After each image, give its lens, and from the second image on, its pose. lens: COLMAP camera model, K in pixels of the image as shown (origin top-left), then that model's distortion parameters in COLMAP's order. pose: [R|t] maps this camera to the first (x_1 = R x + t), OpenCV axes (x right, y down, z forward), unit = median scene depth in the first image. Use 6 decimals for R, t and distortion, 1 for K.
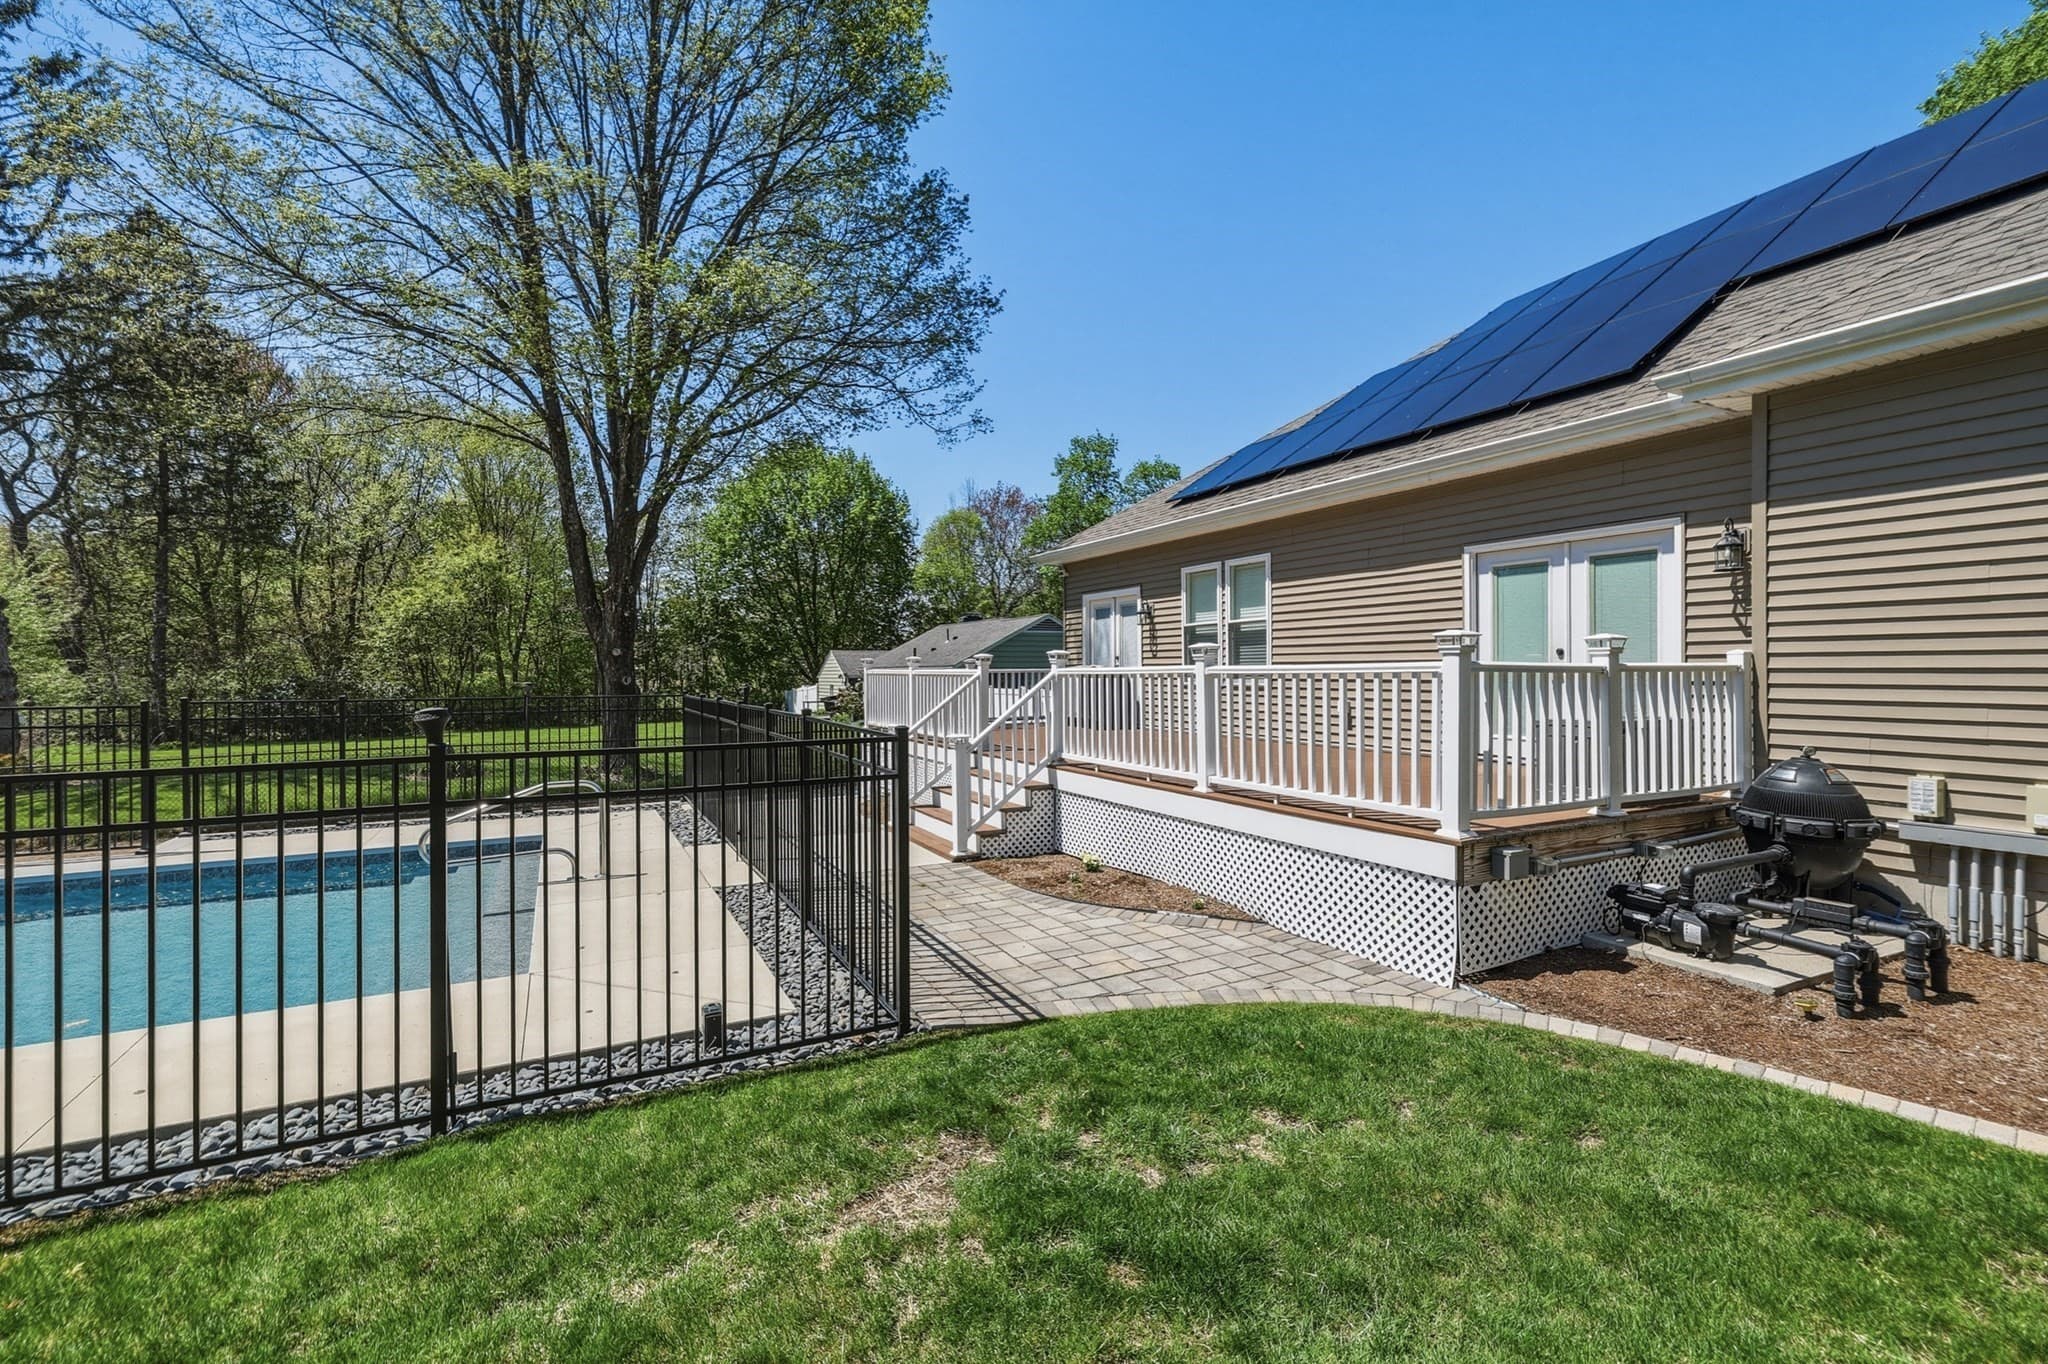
lens RADIAL K [[895.6, 0, 1025.5], [0, 895.6, 672.9], [0, 0, 1]] dist [0.011296, 0.000423]
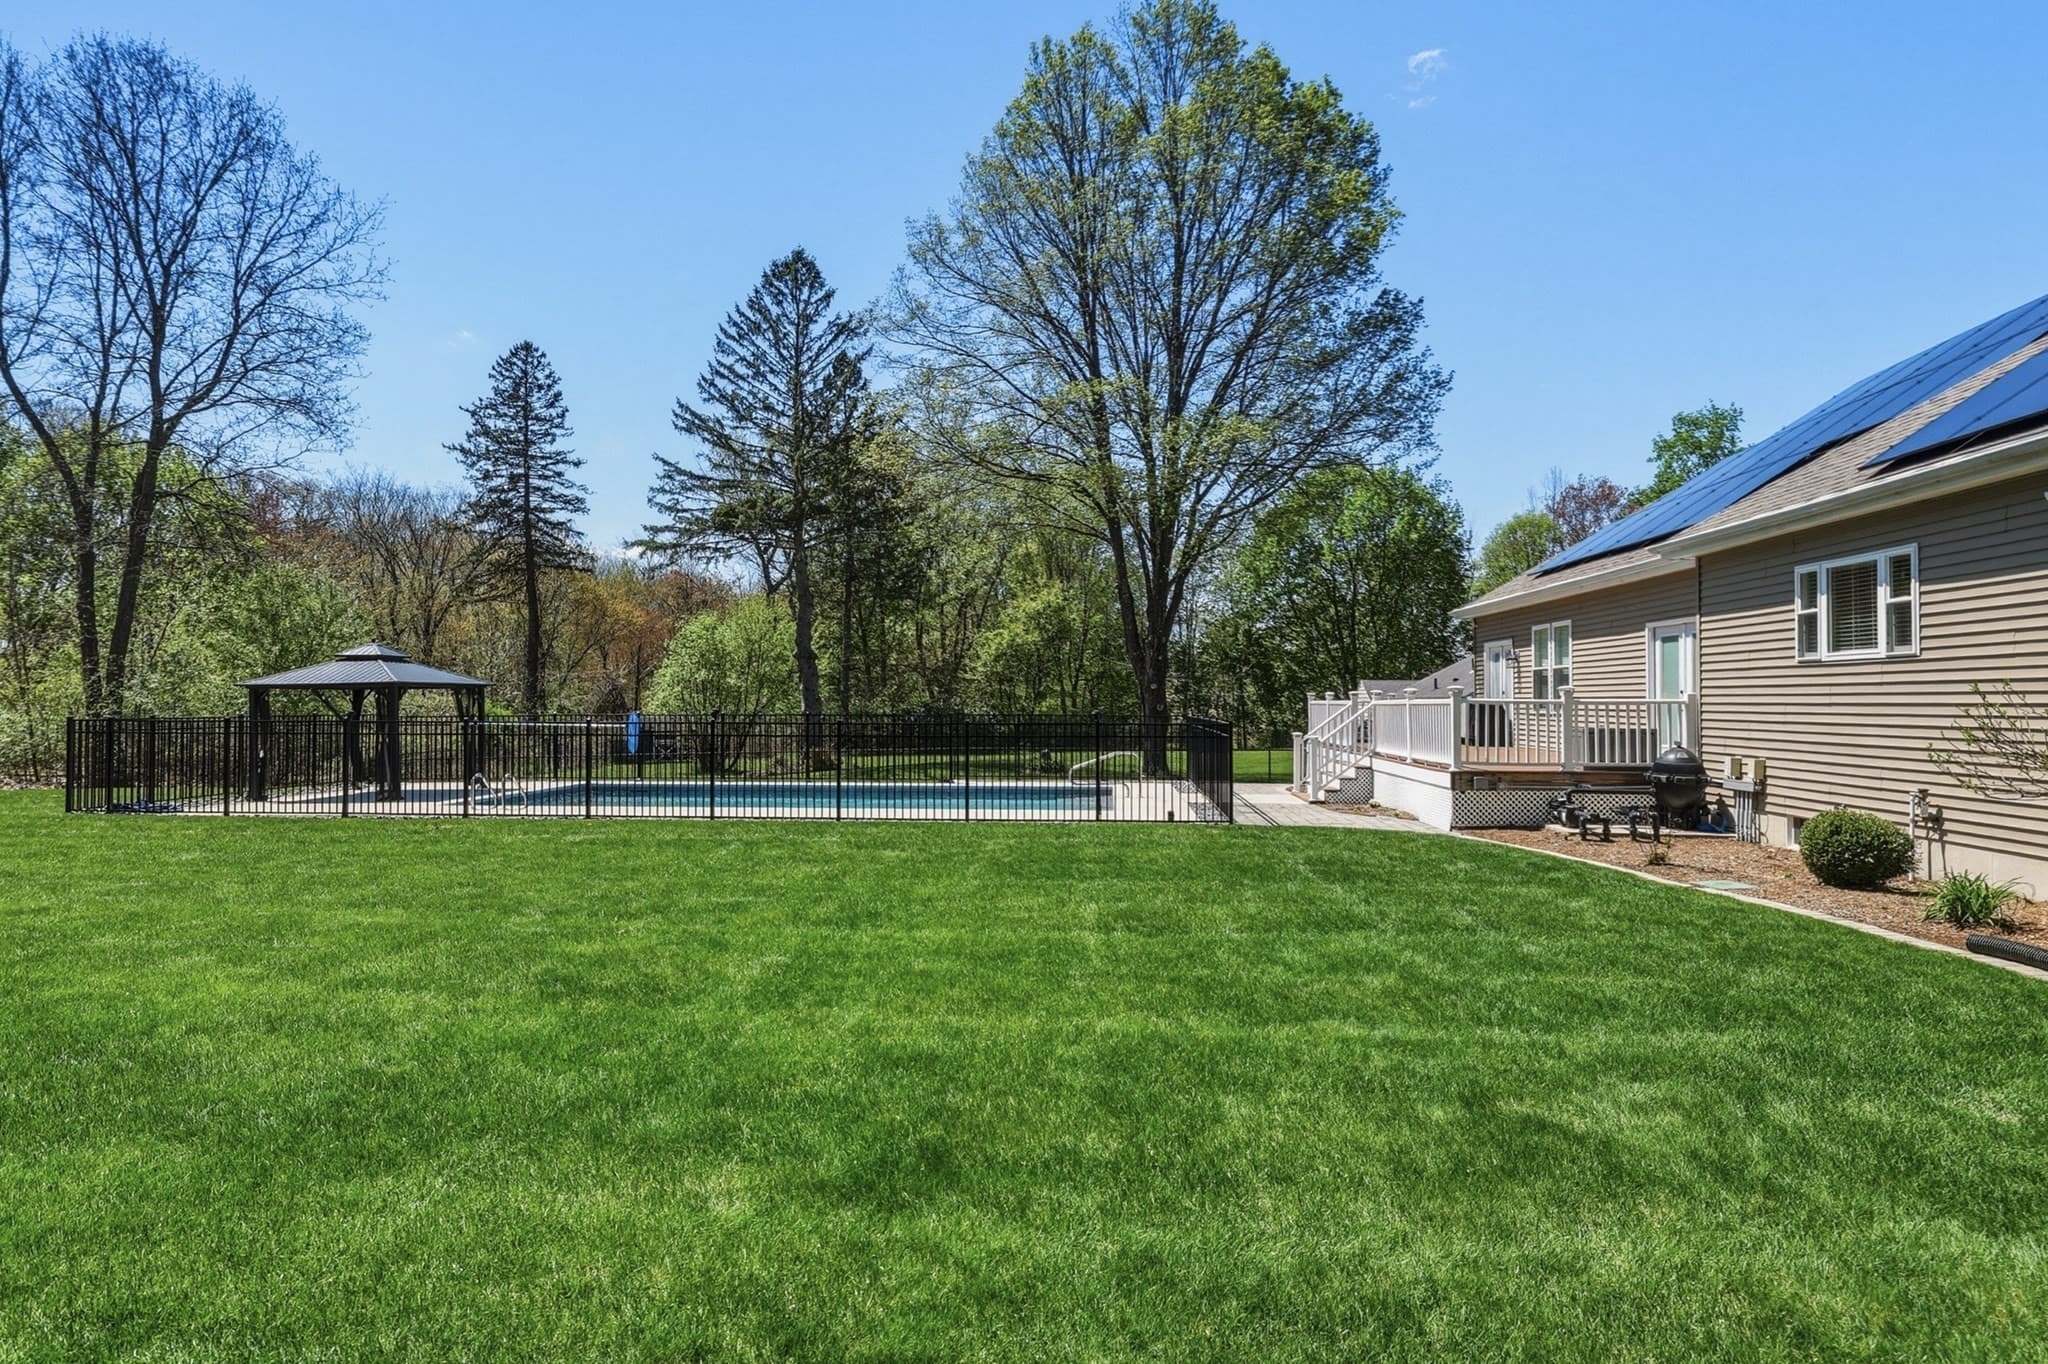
lens RADIAL K [[1035.8, 0, 1019.6], [0, 1035.8, 694.5], [0, 0, 1]] dist [-0.000757, -0.000691]
pose [[0.845364, 0.000878, -0.534190, 0.370062], [-0.005109, 0.999966, -0.006443, -0.000621], [0.534166, 0.008176, 0.845340, -0.760237]]
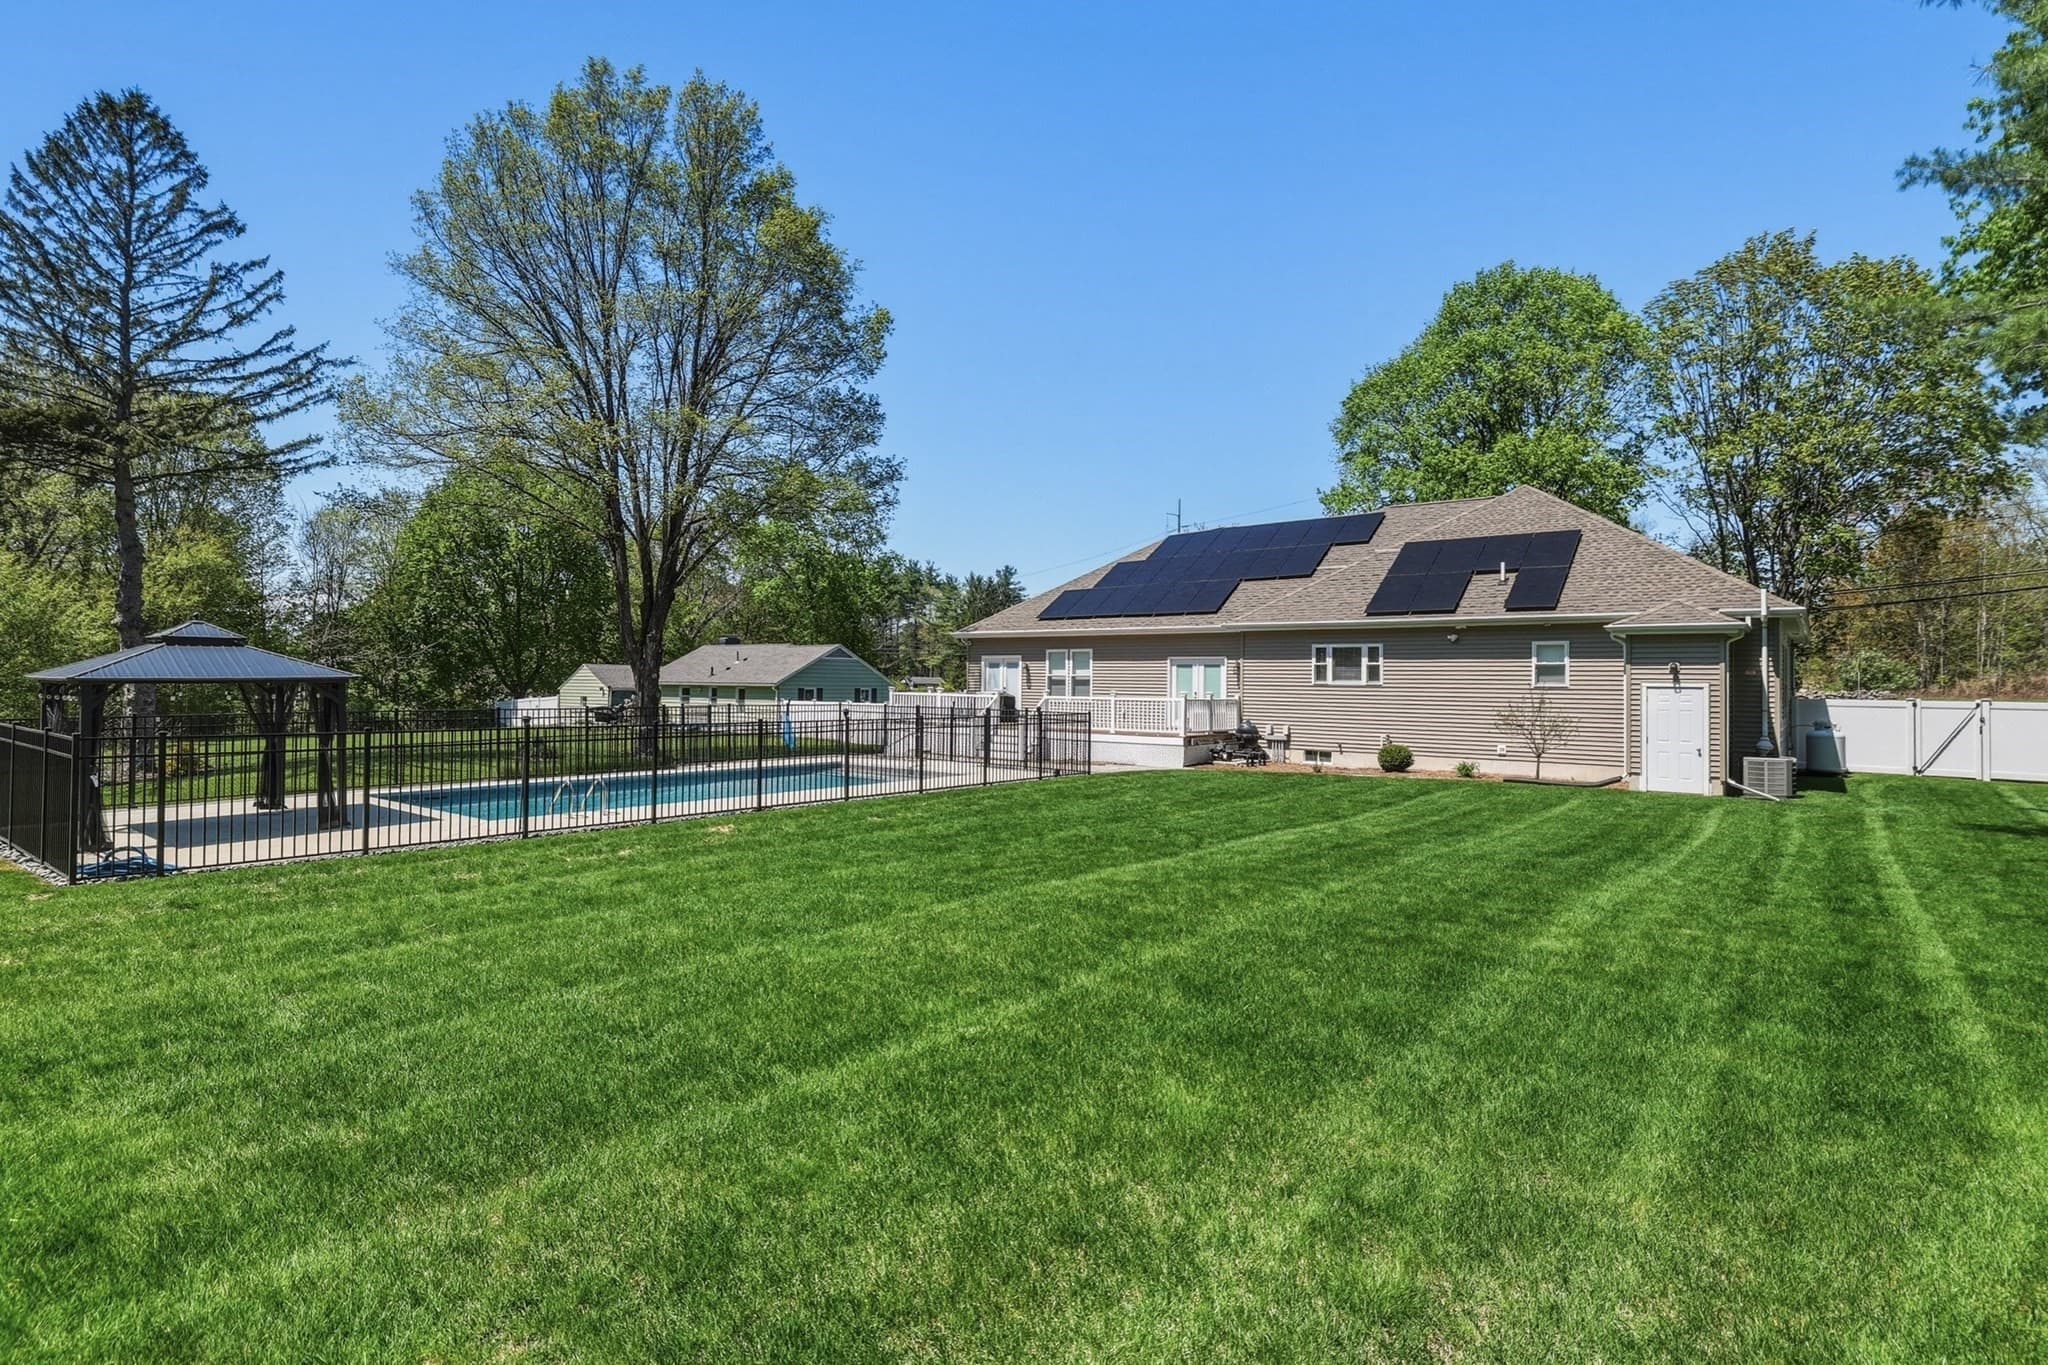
lens RADIAL K [[895.6, 0, 1025.5], [0, 895.6, 673.4], [0, 0, 1]] dist [0.011296, 0.000423]
pose [[0.924089, 0.023062, 0.381482, -0.766757], [-0.017726, 0.999690, -0.017496, -0.017527], [-0.381767, 0.009405, 0.924211, -1.113048]]
